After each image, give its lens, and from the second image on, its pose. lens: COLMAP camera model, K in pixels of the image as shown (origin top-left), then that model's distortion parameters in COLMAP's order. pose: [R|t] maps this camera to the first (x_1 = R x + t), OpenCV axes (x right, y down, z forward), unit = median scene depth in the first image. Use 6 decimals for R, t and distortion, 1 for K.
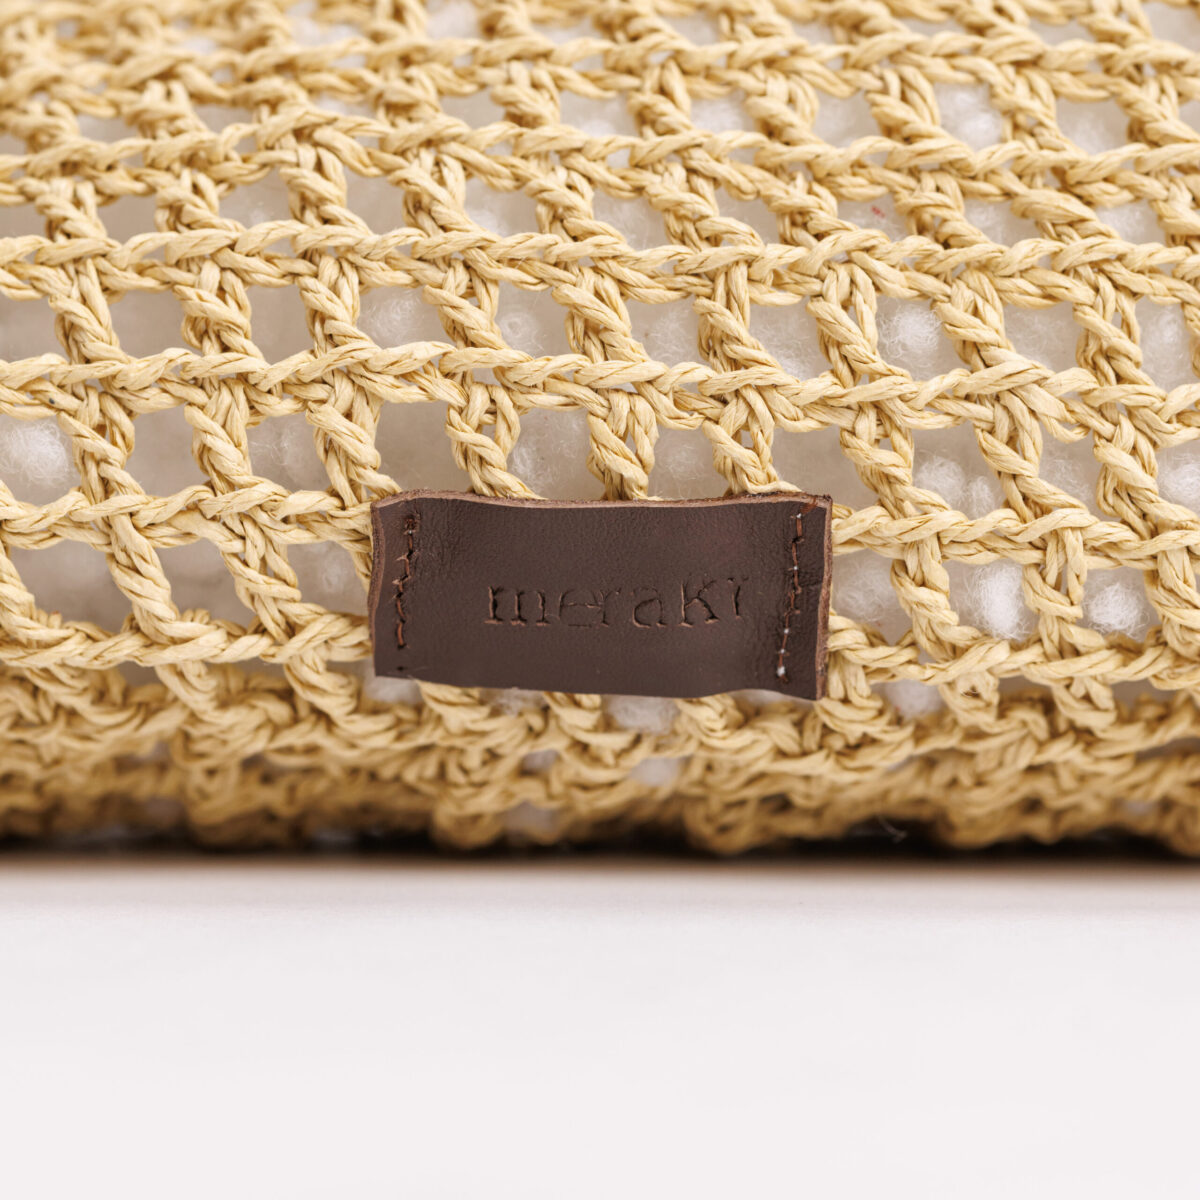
lens RADIAL K [[5290.0, 0, 600.0], [0, 5290.0, 600.0], [0, 0, 1]] dist [0.009304, -0.341032]
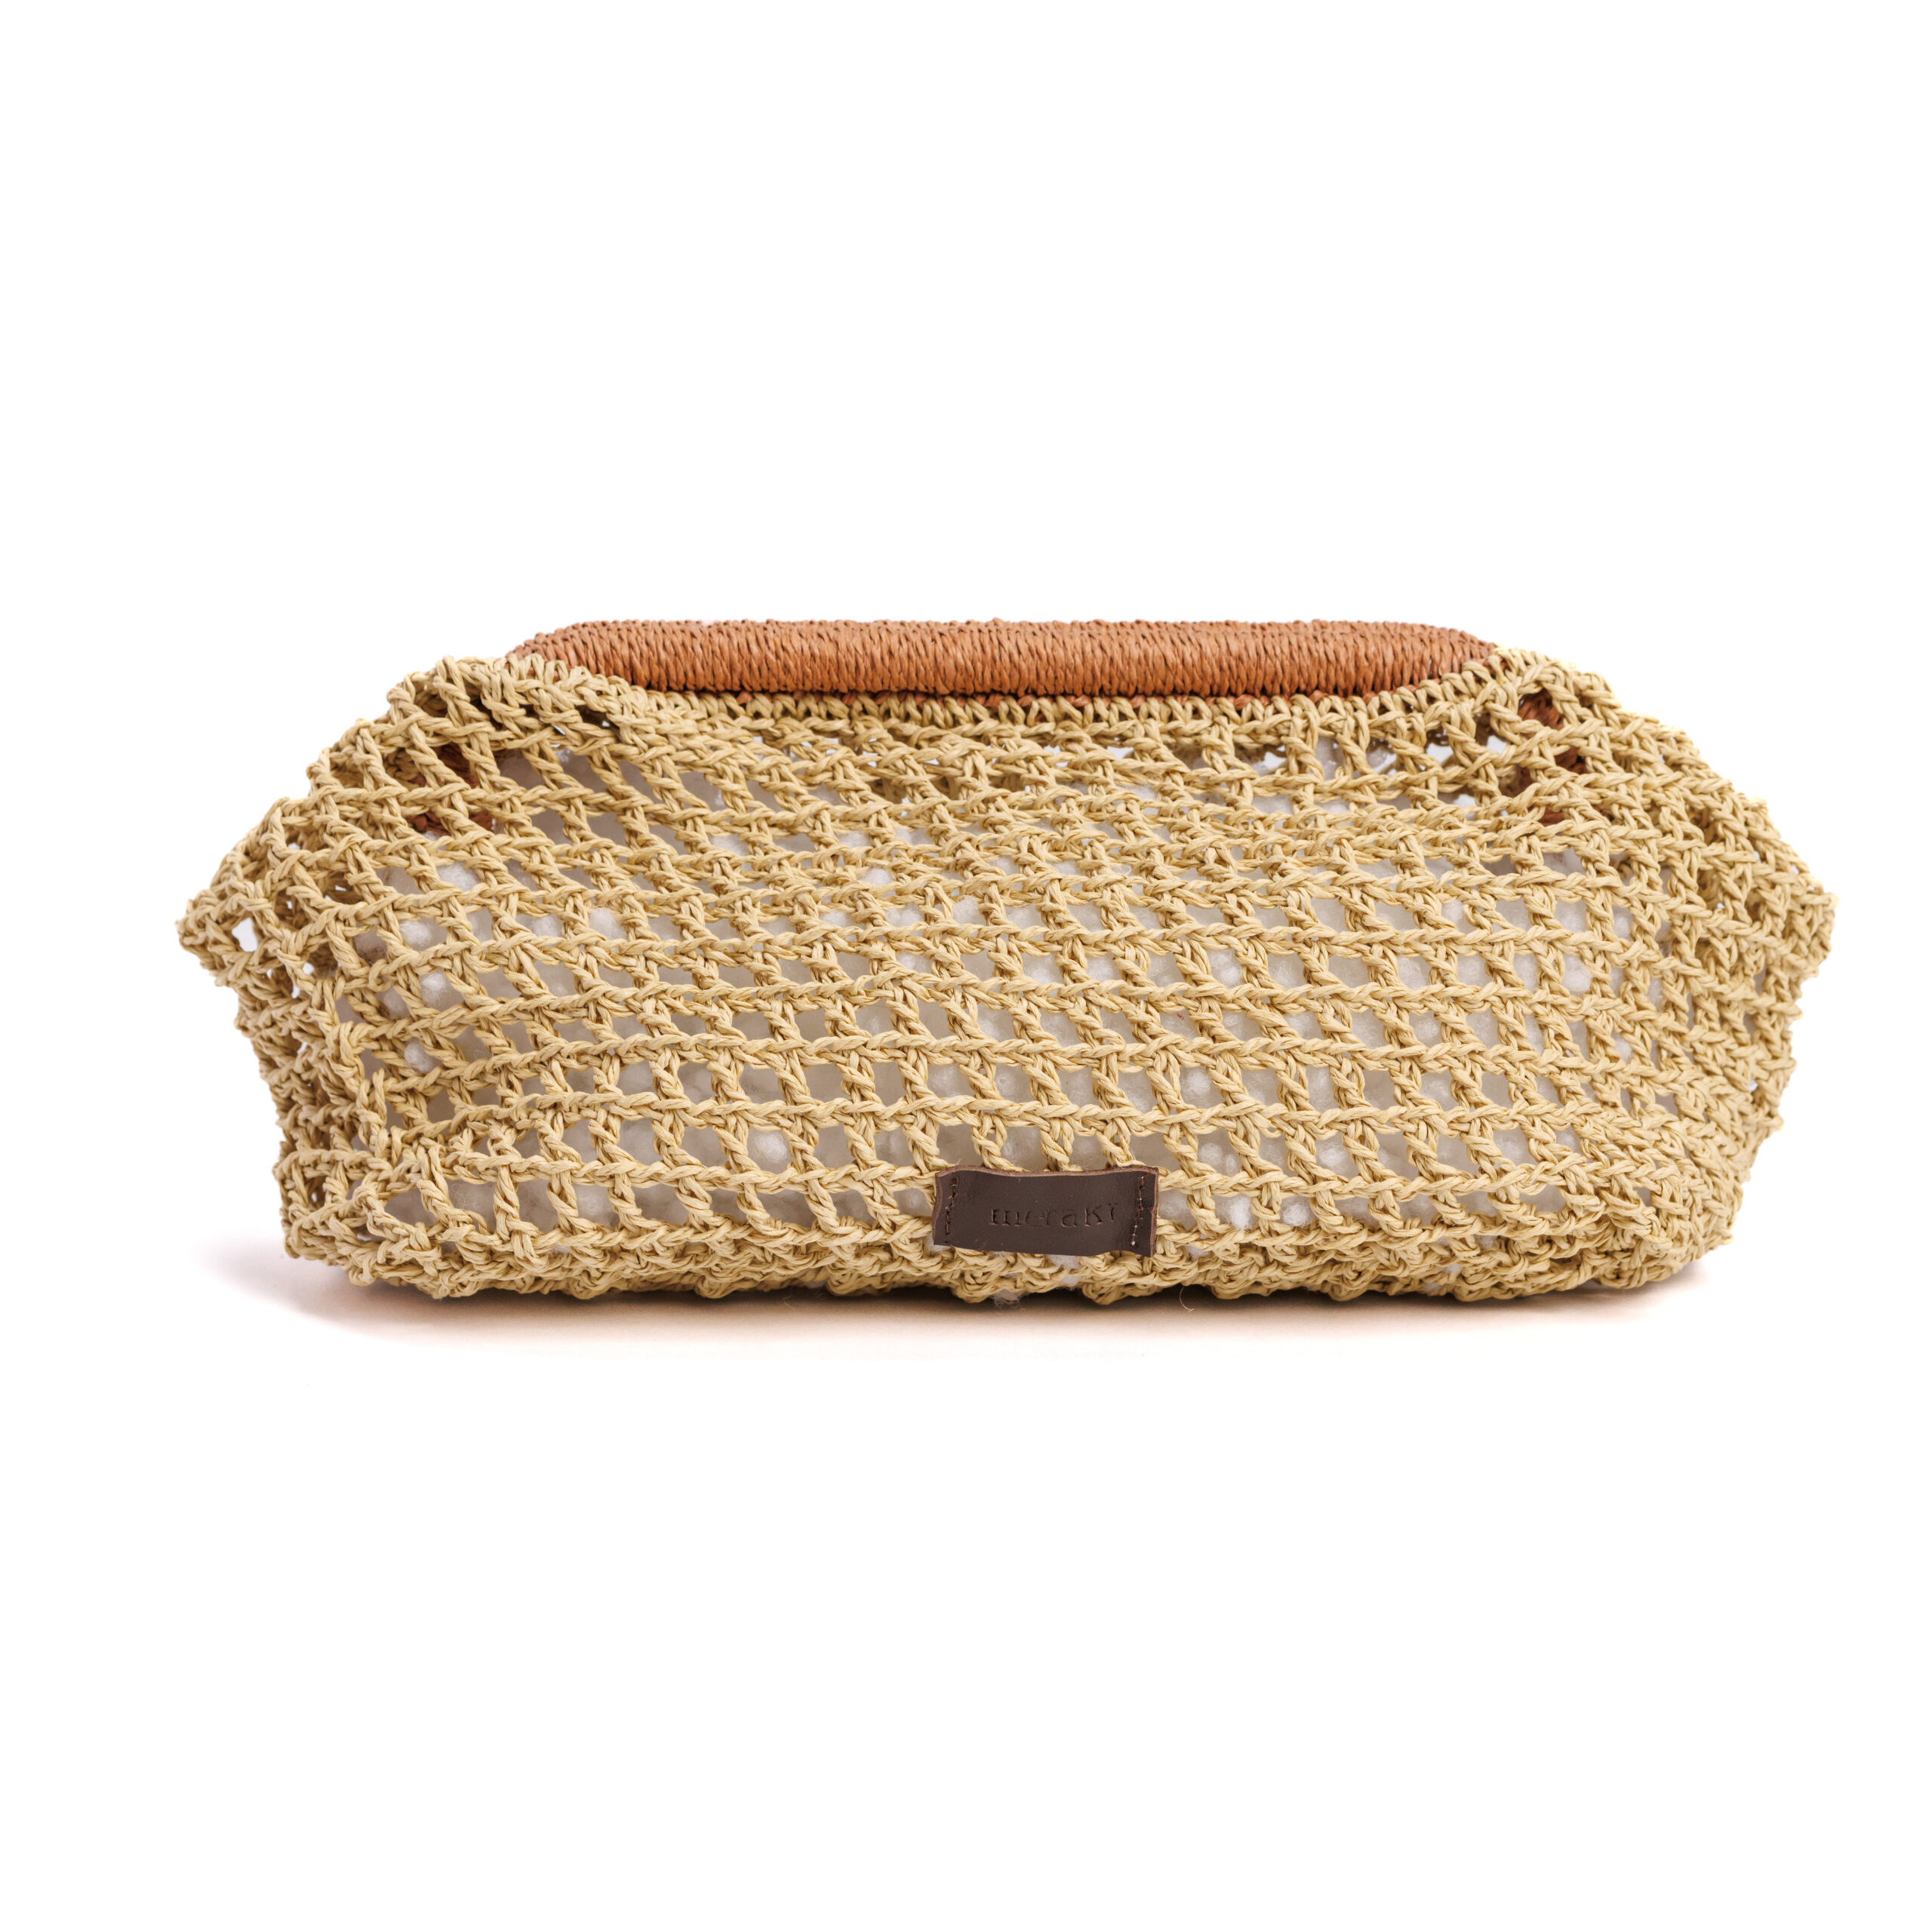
lens RADIAL K [[7735.5, 0, 966.0], [0, 7735.5, 966.0], [0, 0, 1]] dist [0.062566, -1.964455]
pose [[0.999498, -0.009884, 0.030093, -0.119859], [0.004777, 0.986238, 0.165262, -0.589509], [-0.031313, -0.165036, 0.985790, -1.938171]]
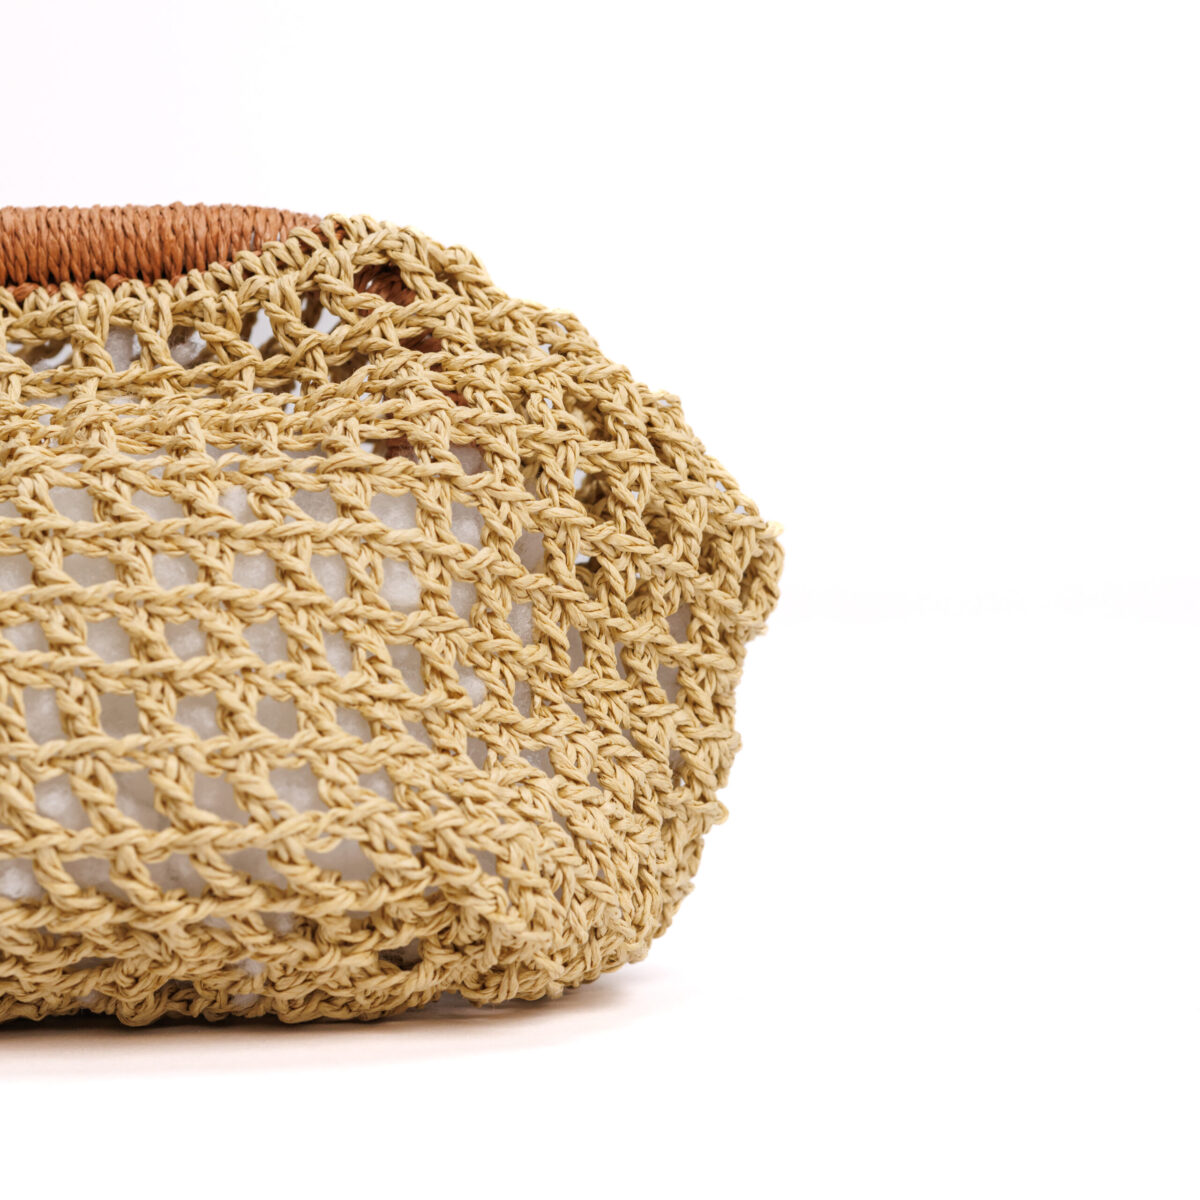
lens RADIAL K [[4804.6, 0, 600.0], [0, 4804.6, 600.0], [0, 0, 1]] dist [0.062566, -1.964455]
pose [[0.998181, -0.031629, -0.051330, 0.346566], [0.031772, 0.999493, 0.001970, -0.079915], [0.051242, -0.003598, 0.998680, -0.420419]]
